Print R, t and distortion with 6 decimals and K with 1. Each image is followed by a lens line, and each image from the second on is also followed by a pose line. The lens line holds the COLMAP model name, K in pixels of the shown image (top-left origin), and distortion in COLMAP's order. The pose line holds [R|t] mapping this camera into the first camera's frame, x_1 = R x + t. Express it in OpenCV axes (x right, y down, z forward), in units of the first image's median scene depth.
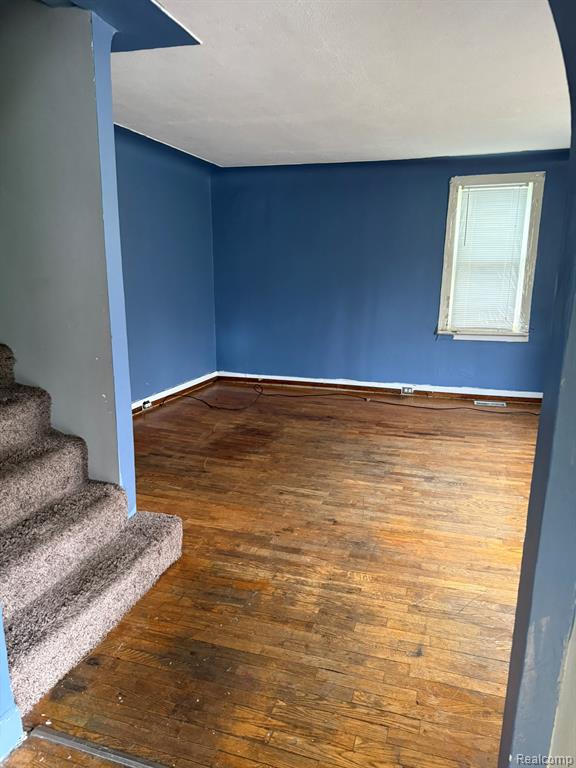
lens RADIAL K [[528.6, 0, 285.5], [0, 528.6, 380.7], [0, 0, 1]] dist [0.100373, -0.114565]
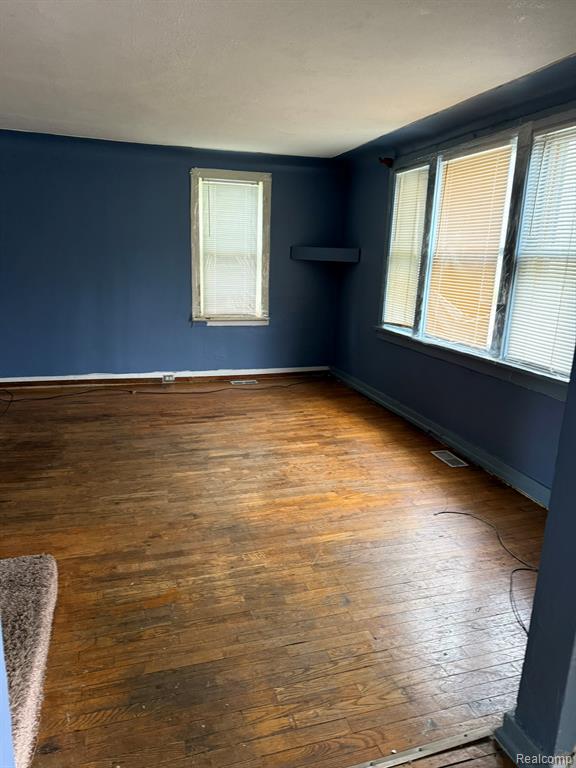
lens RADIAL K [[528.6, 0, 285.5], [0, 528.6, 380.7], [0, 0, 1]] dist [0.100373, -0.114565]
pose [[0.821442, -0.109951, 0.559593, -0.223971], [0.095999, 0.993896, 0.054365, -0.015675], [-0.562155, 0.009062, 0.826983, 0.065287]]
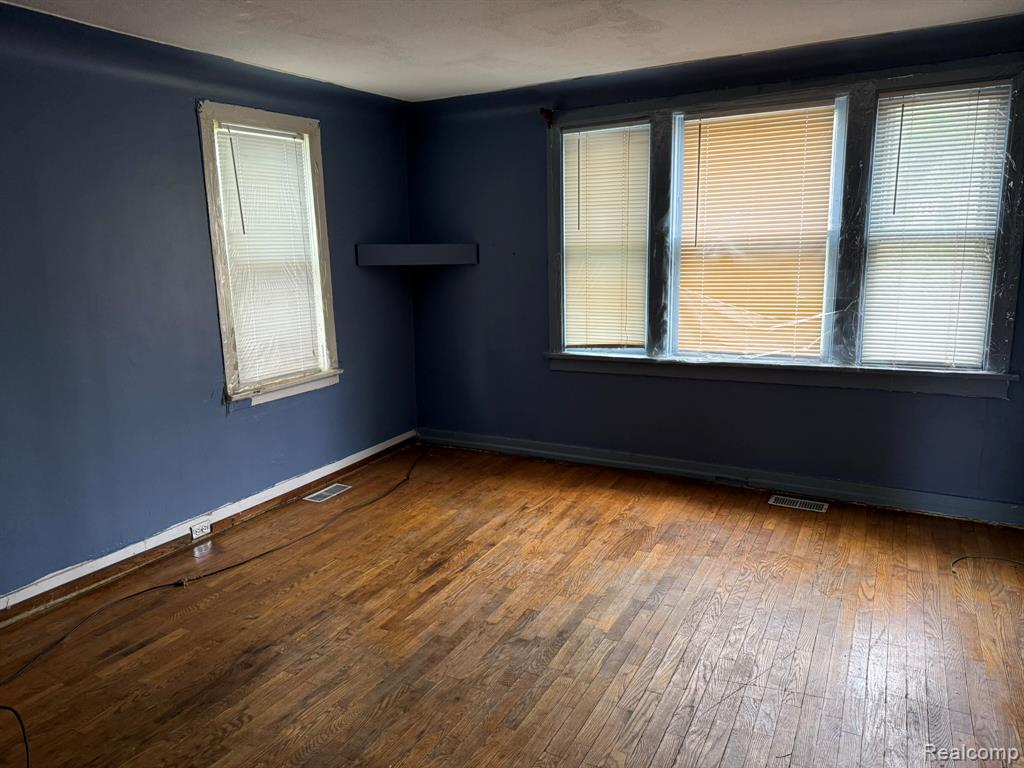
lens RADIAL K [[704.7, 0, 512.0], [0, 704.7, 384.0], [0, 0, 1]] dist [0.100373, -0.114565]
pose [[0.198520, -0.198660, 0.959752, -0.457096], [0.243548, 0.958526, 0.148030, -0.200506], [-0.949355, 0.204359, 0.238670, 0.817689]]
